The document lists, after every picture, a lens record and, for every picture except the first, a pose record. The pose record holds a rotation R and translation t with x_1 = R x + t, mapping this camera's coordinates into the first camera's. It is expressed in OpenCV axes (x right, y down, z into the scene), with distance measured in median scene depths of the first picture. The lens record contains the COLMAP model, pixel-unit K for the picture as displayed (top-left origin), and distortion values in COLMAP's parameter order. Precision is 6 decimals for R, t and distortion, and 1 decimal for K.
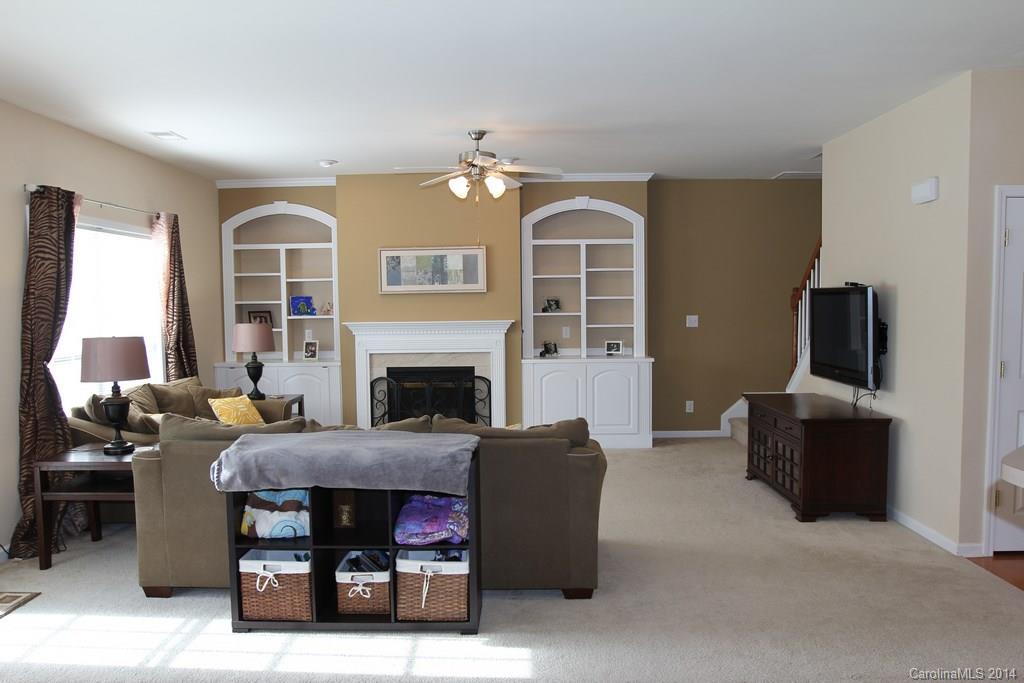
lens RADIAL K [[777.3, 0, 504.0], [0, 777.3, 341.6], [0, 0, 1]] dist [-0.051604, 0.030987]
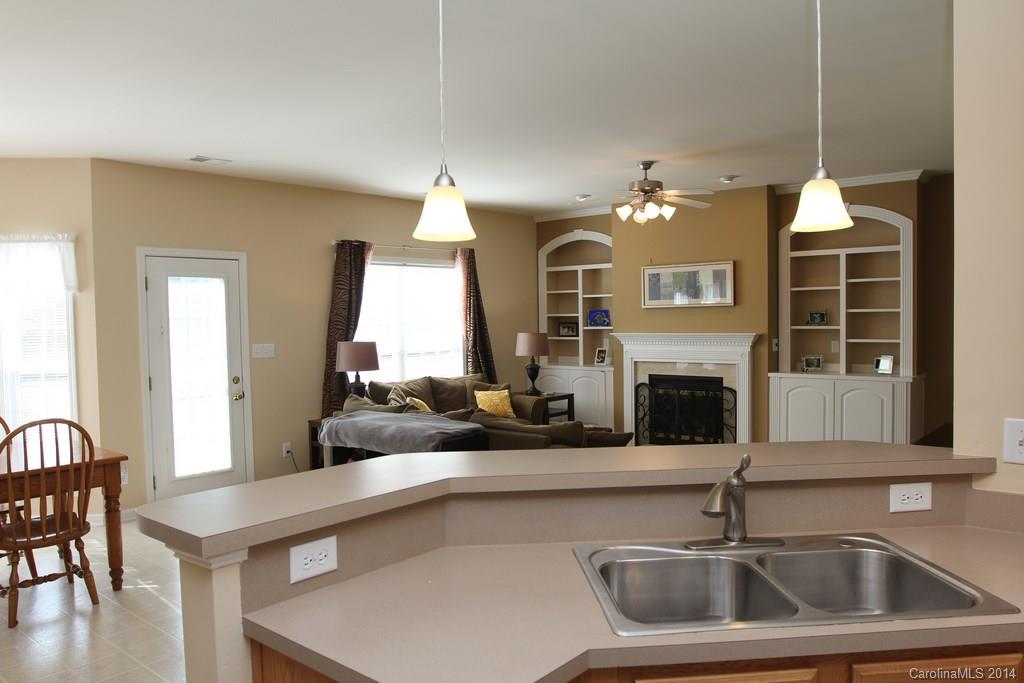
lens RADIAL K [[777.3, 0, 506.3], [0, 777.3, 345.7], [0, 0, 1]] dist [-0.051604, 0.030987]
pose [[0.769528, 0.024430, -0.638146, 0.397848], [-0.026782, 0.999623, 0.005972, -0.008643], [0.638052, 0.012495, 0.769892, 0.021162]]
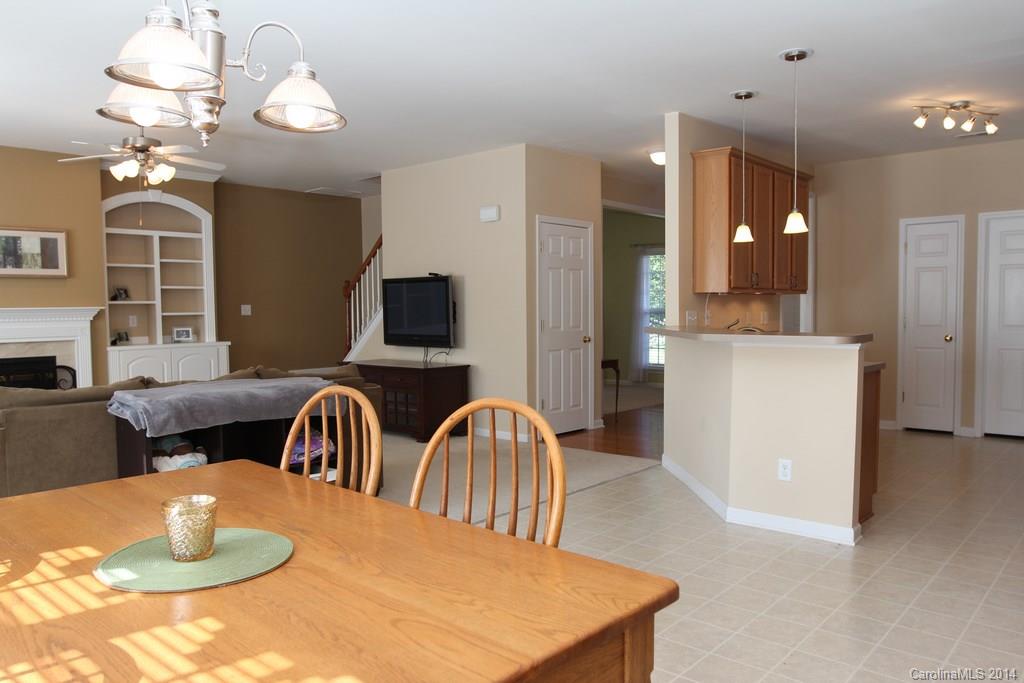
lens RADIAL K [[777.3, 0, 506.1], [0, 777.3, 343.7], [0, 0, 1]] dist [-0.051604, 0.030987]
pose [[0.664909, -0.030681, 0.746294, -0.371313], [0.042516, 0.999091, 0.003194, 0.037503], [-0.745713, 0.029605, 0.665609, -0.034661]]
